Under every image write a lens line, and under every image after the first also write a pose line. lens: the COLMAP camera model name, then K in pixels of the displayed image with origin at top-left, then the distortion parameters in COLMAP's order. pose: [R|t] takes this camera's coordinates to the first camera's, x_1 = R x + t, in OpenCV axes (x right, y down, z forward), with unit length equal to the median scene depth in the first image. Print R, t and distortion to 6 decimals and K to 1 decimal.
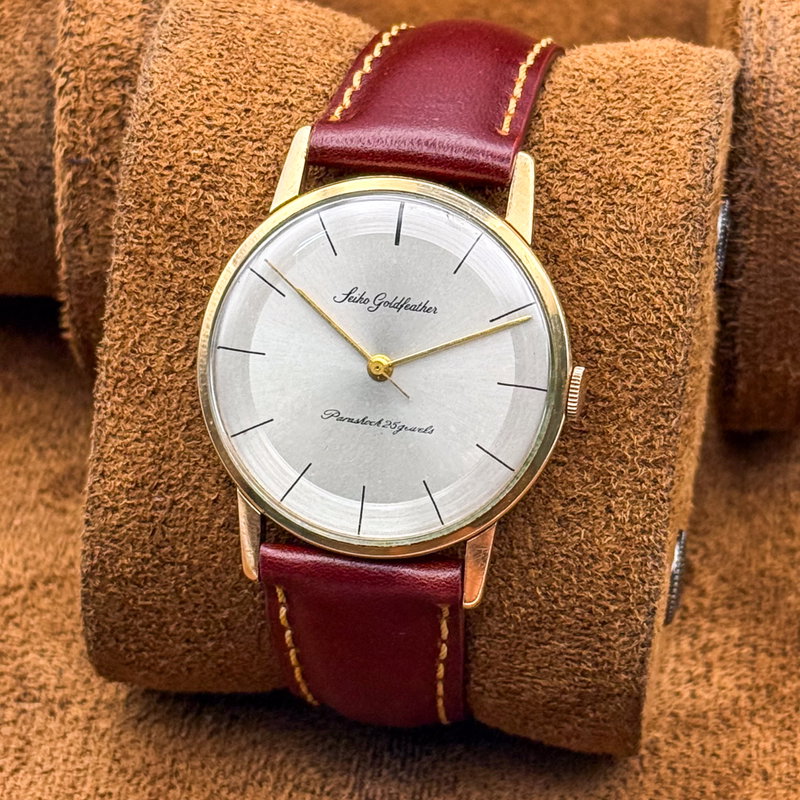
lens RADIAL K [[2836.6, 0, 400.0], [0, 2836.6, 400.0], [0, 0, 1]] dist [0.072649, 1.729121]
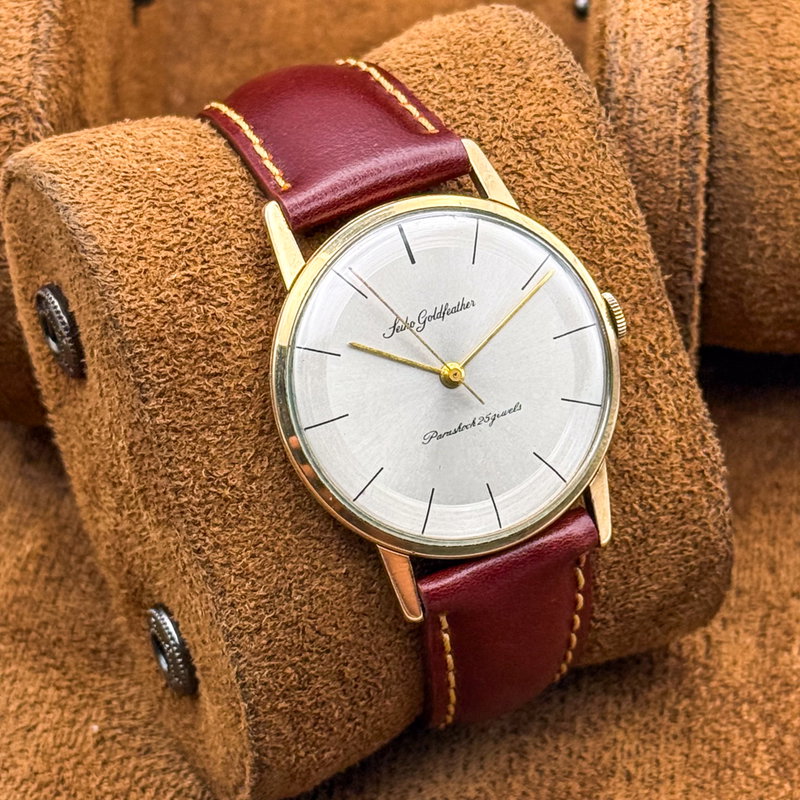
lens RADIAL K [[2836.6, 0, 400.0], [0, 2836.6, 400.0], [0, 0, 1]] dist [0.072649, 1.729121]
pose [[0.794258, -0.431150, 0.428093, -0.465103], [0.448581, 0.891343, 0.065438, -0.078848], [-0.409792, 0.140059, 0.901362, 0.063103]]
